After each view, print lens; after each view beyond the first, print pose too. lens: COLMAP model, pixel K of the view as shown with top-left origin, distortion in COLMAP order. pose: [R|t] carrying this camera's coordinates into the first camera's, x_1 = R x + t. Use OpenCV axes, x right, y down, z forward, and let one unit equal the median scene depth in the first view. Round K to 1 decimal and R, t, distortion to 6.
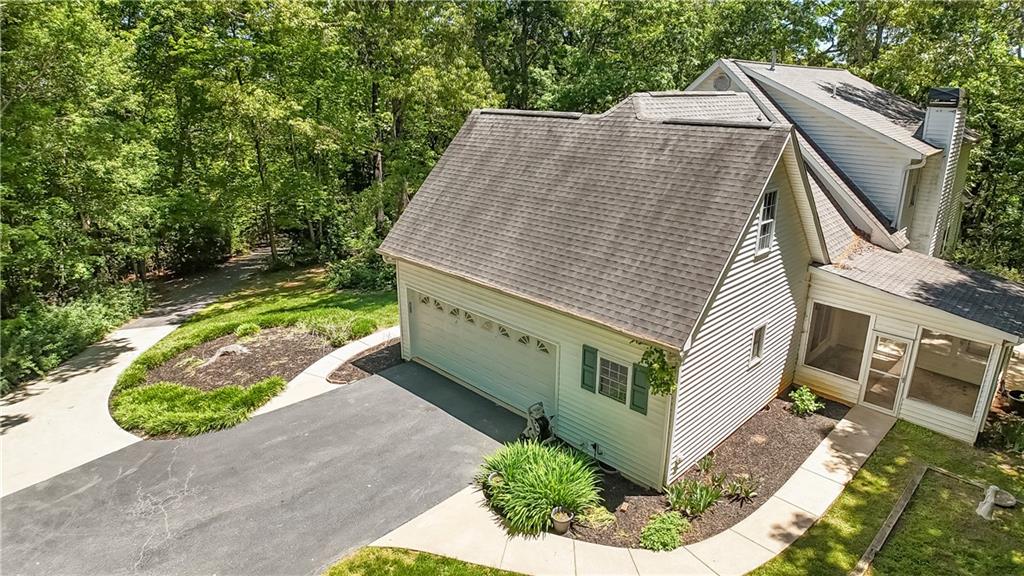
lens RADIAL K [[605.3, 0, 513.1], [0, 605.3, 283.0], [0, 0, 1]] dist [-0.057906, -0.020018]
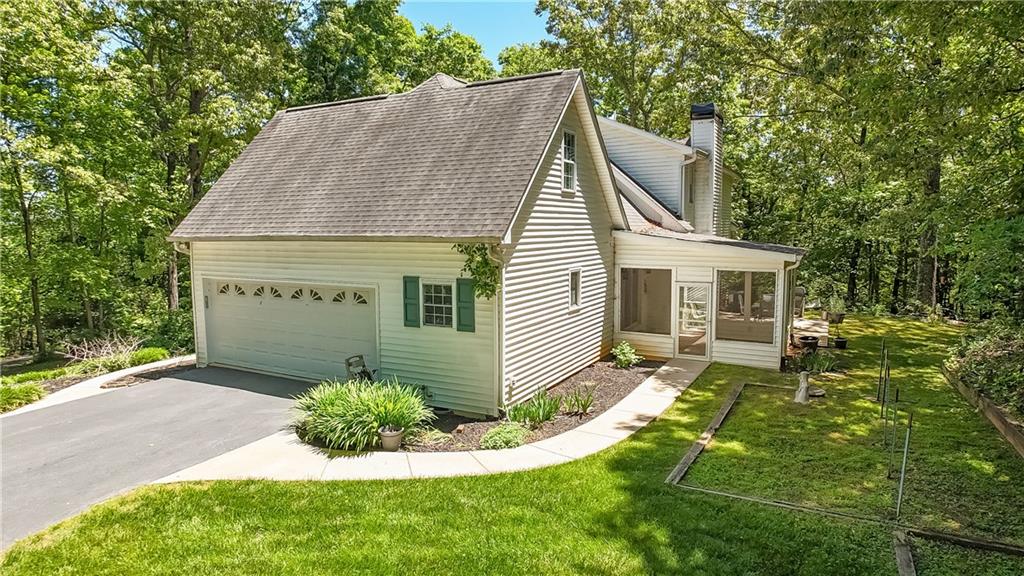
lens RADIAL K [[605.3, 0, 513.1], [0, 605.3, 283.0], [0, 0, 1]] dist [-0.057906, -0.020018]
pose [[0.952652, -0.034501, 0.302100, -0.006187], [0.101044, 0.973000, -0.207514, 0.321208], [-0.286784, 0.228213, 0.930416, 0.068742]]
